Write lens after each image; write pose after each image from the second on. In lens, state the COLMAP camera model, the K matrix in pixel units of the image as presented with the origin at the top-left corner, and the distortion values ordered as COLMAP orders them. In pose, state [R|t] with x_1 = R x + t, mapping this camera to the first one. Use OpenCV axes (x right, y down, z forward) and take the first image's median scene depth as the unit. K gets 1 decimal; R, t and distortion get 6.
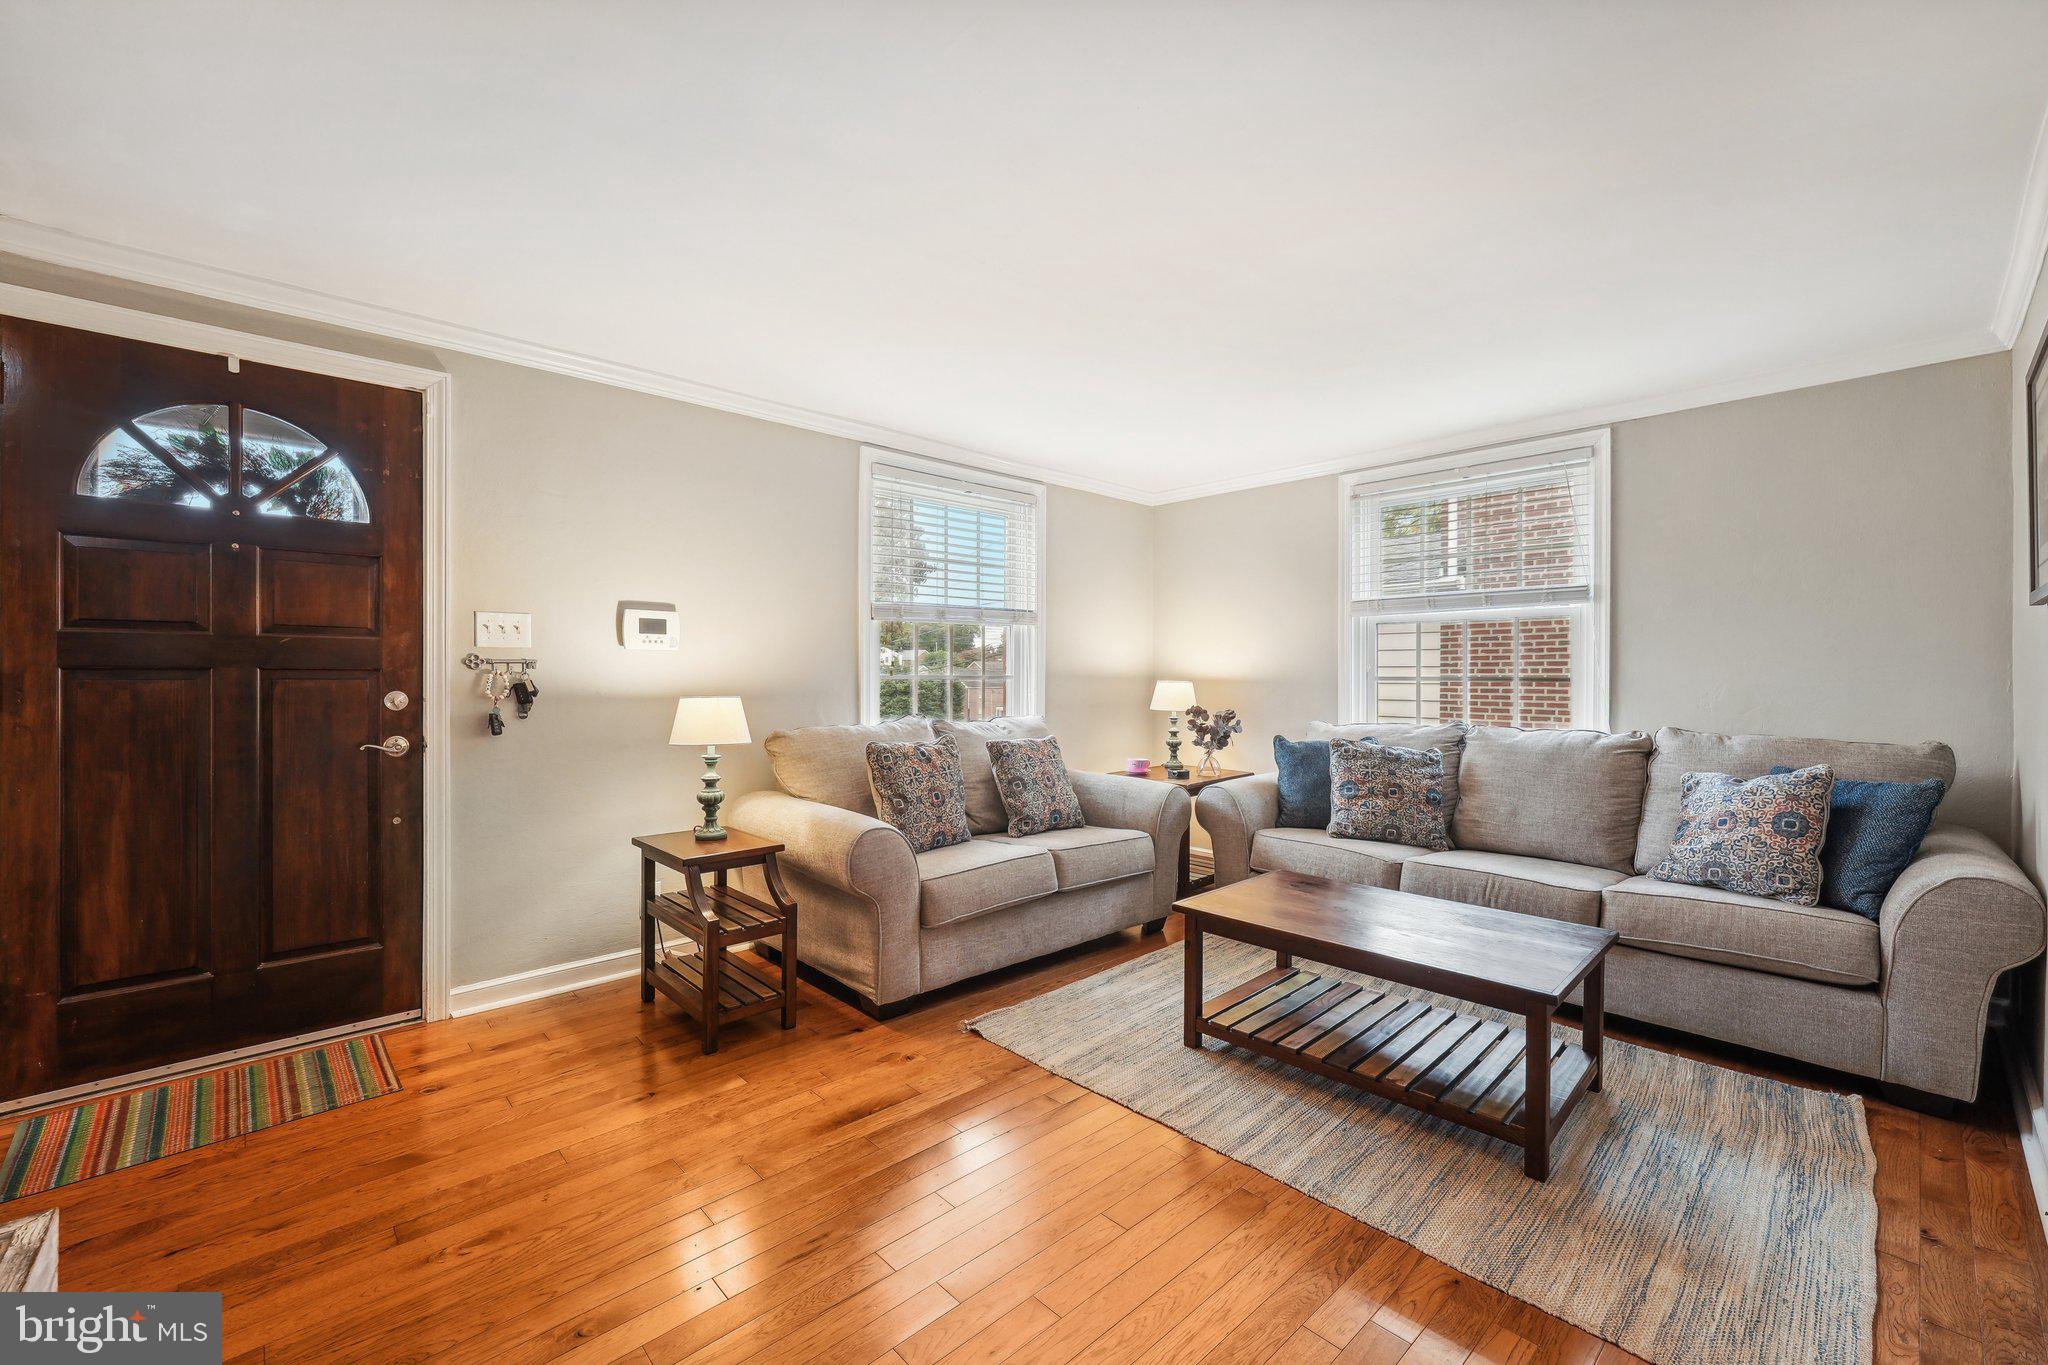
lens RADIAL K [[830.4, 0, 1018.8], [0, 830.4, 677.9], [0, 0, 1]] dist [-0.002138, -0.000212]
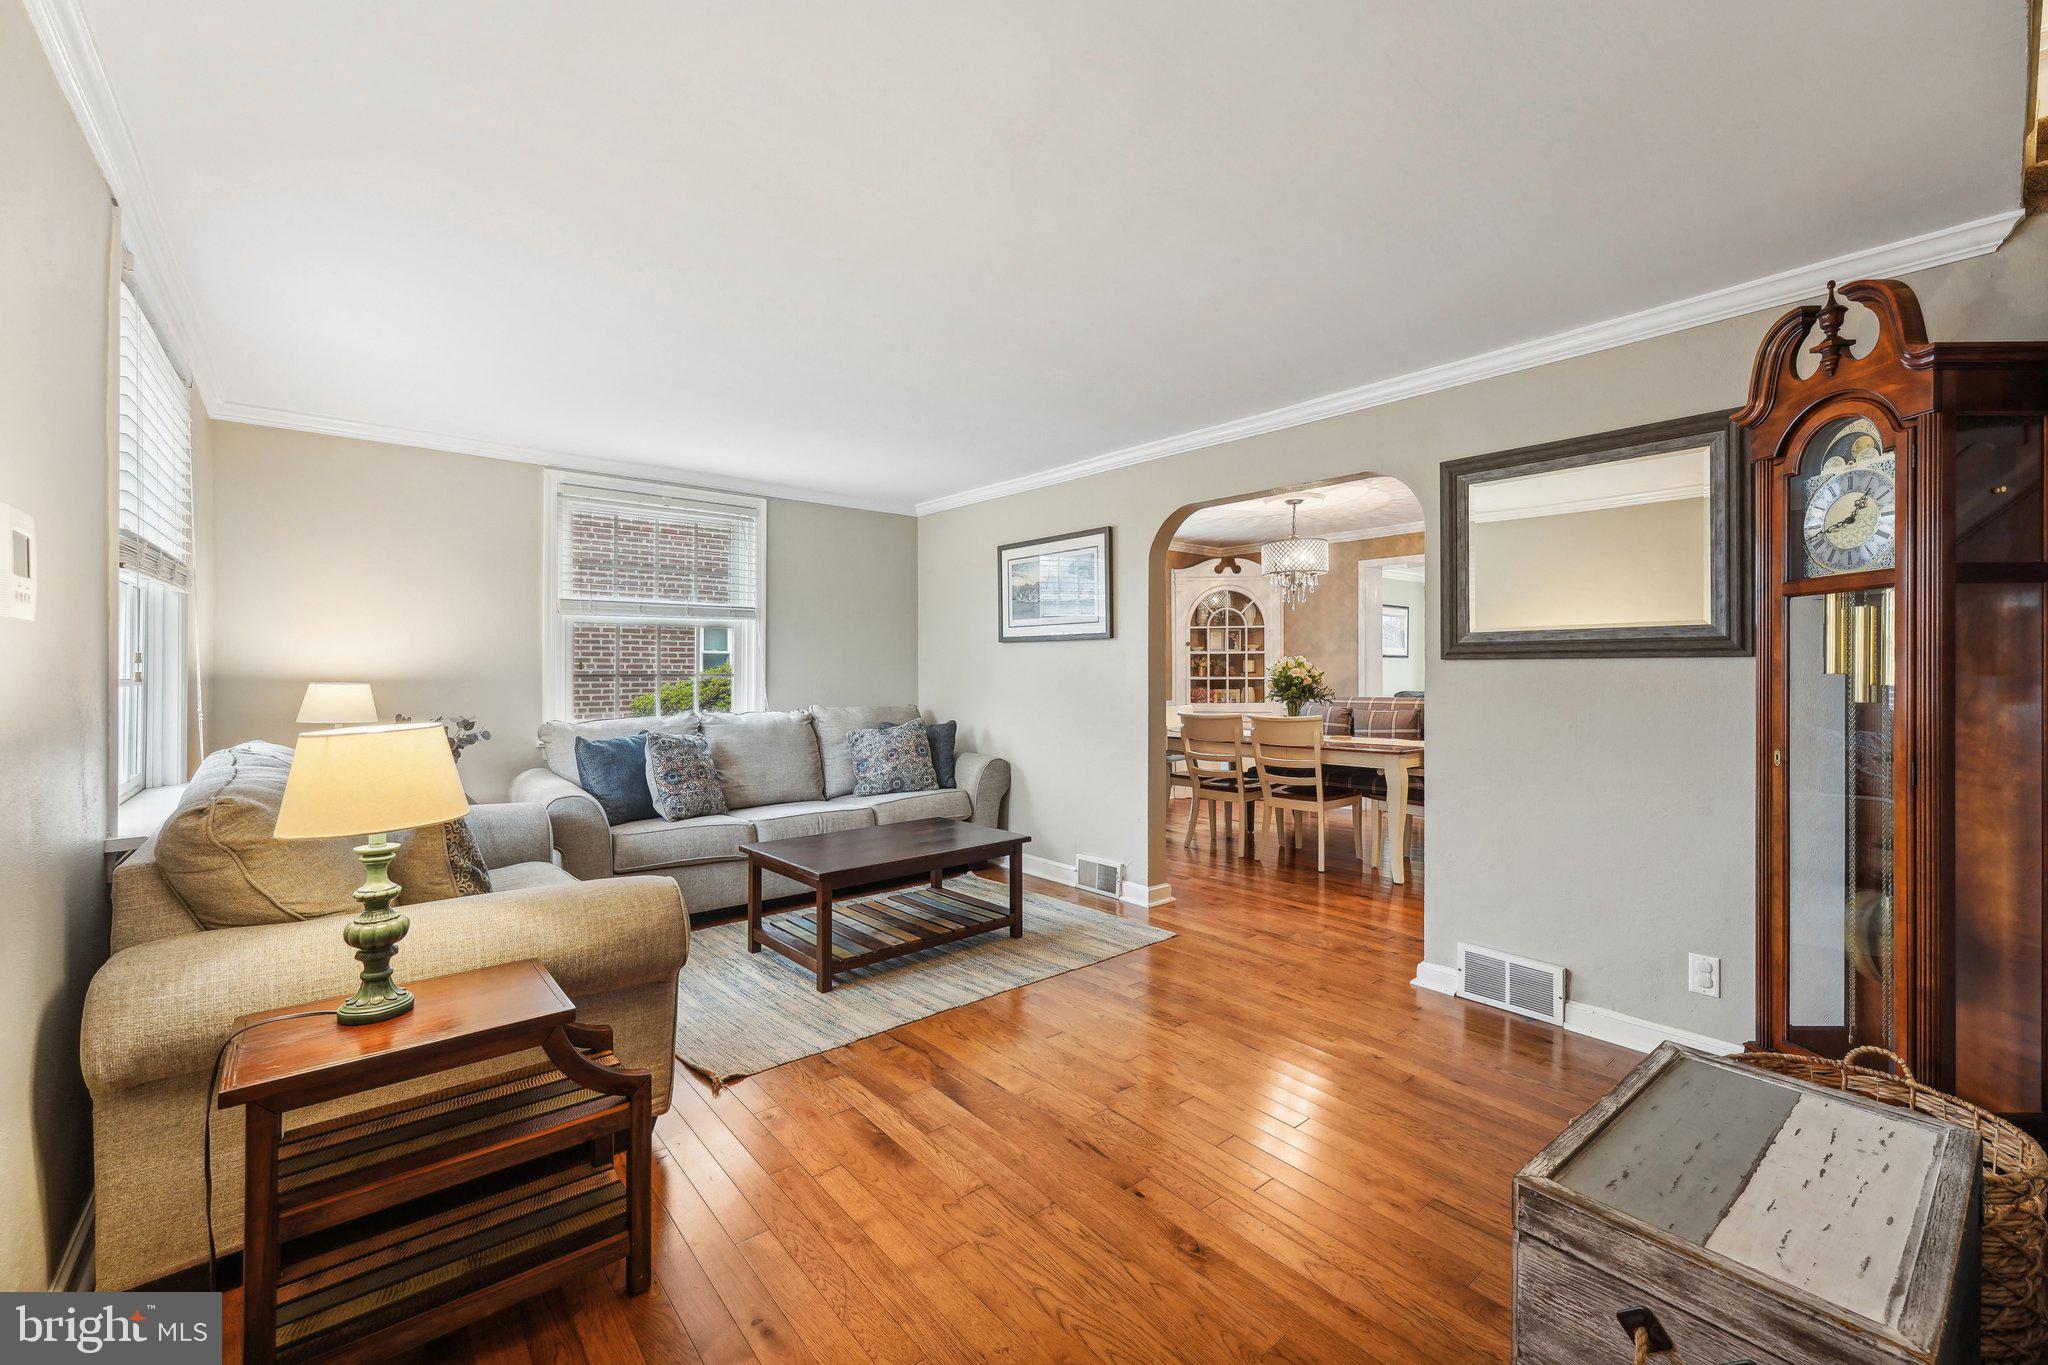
lens RADIAL K [[830.4, 0, 1017.0], [0, 830.4, 680.2], [0, 0, 1]] dist [-0.002138, -0.000212]
pose [[0.055620, -0.017629, 0.998296, -0.713126], [0.006456, 0.999830, 0.017296, -0.011281], [-0.998431, 0.005483, 0.055724, 0.500611]]
